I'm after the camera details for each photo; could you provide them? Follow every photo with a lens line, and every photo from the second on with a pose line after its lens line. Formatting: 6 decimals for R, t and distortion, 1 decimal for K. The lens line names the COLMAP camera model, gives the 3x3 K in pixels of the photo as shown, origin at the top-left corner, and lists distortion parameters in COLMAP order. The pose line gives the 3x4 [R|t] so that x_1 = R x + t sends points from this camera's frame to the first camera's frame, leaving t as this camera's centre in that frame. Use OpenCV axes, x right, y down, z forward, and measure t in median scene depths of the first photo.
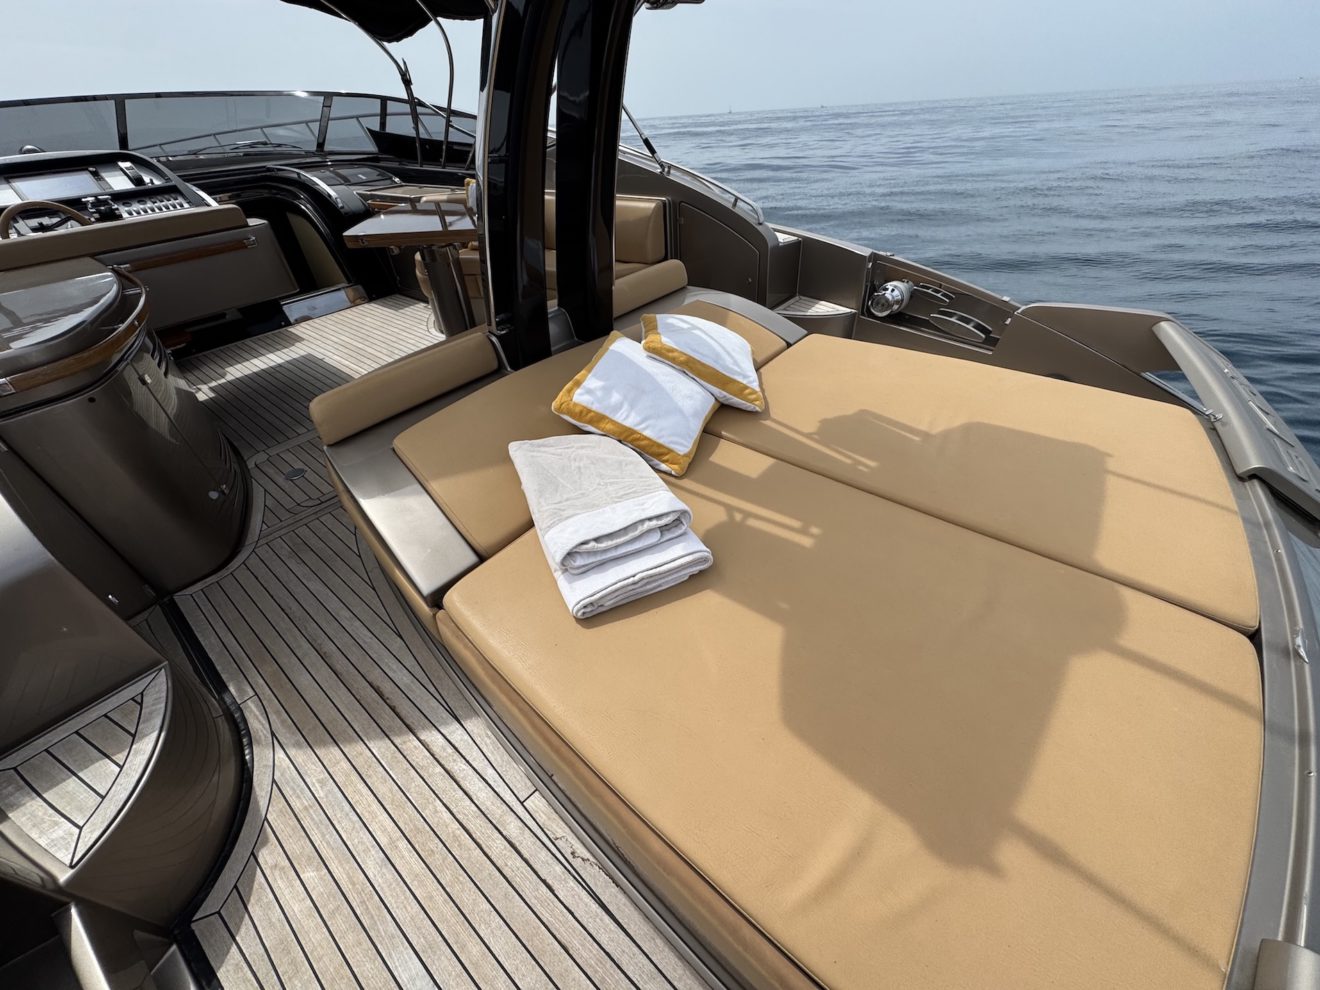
lens RADIAL K [[523.1, 0, 651.5], [0, 523.1, 488.0], [0, 0, 1]] dist [-0.002352, 0.000297]
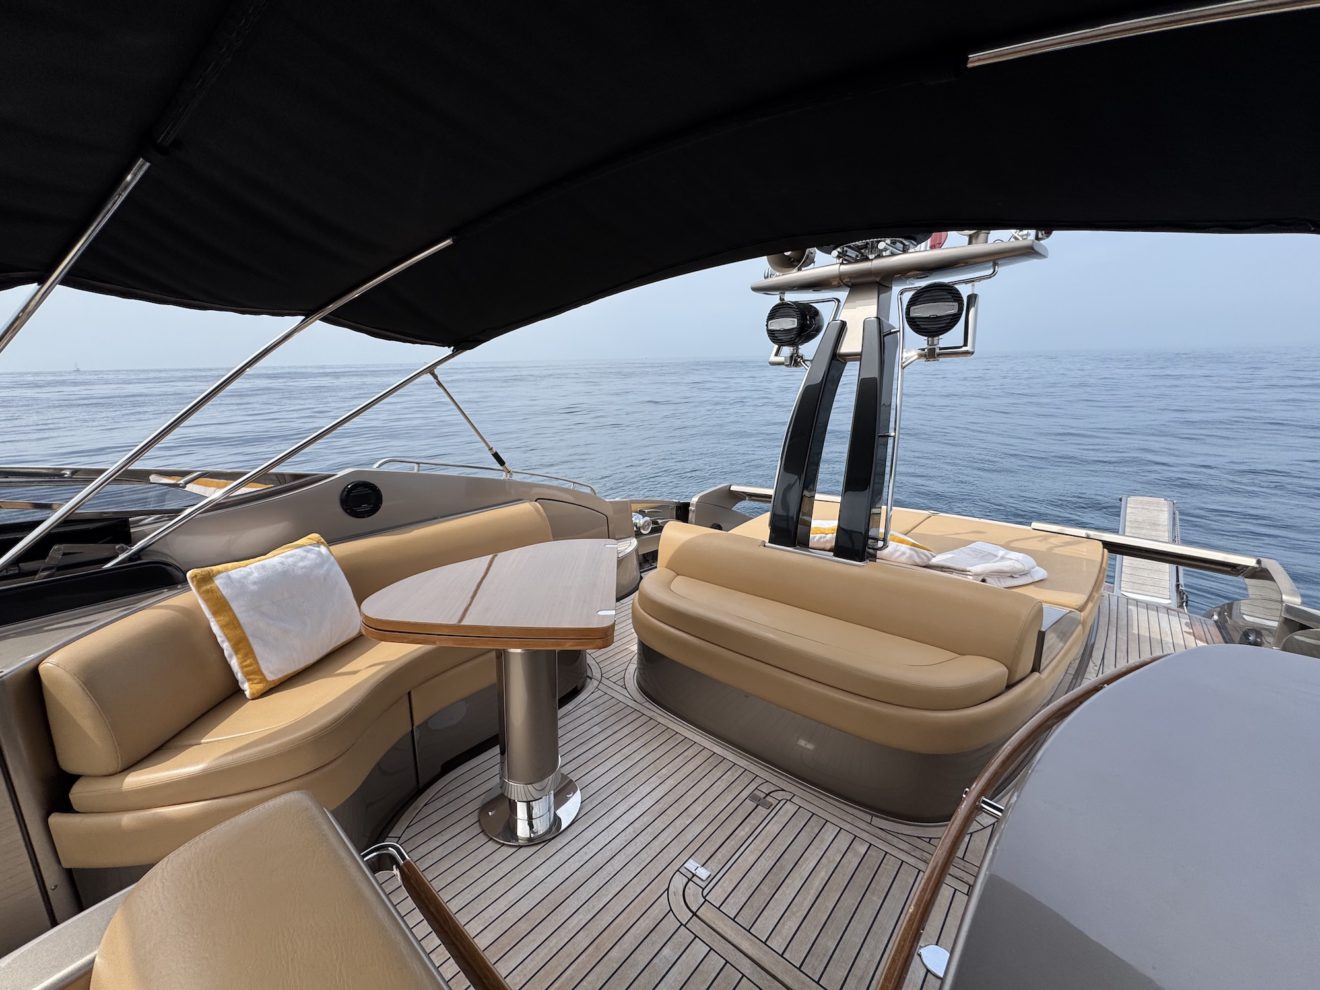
lens RADIAL K [[528.0, 0, 659.5], [0, 528.0, 494.4], [0, 0, 1]] dist [-0.002800, -0.000198]
pose [[0.024691, -0.159013, 0.986968, -0.799673], [0.620726, 0.776337, 0.109549, -0.450178], [-0.783639, 0.609931, 0.117872, 0.596592]]
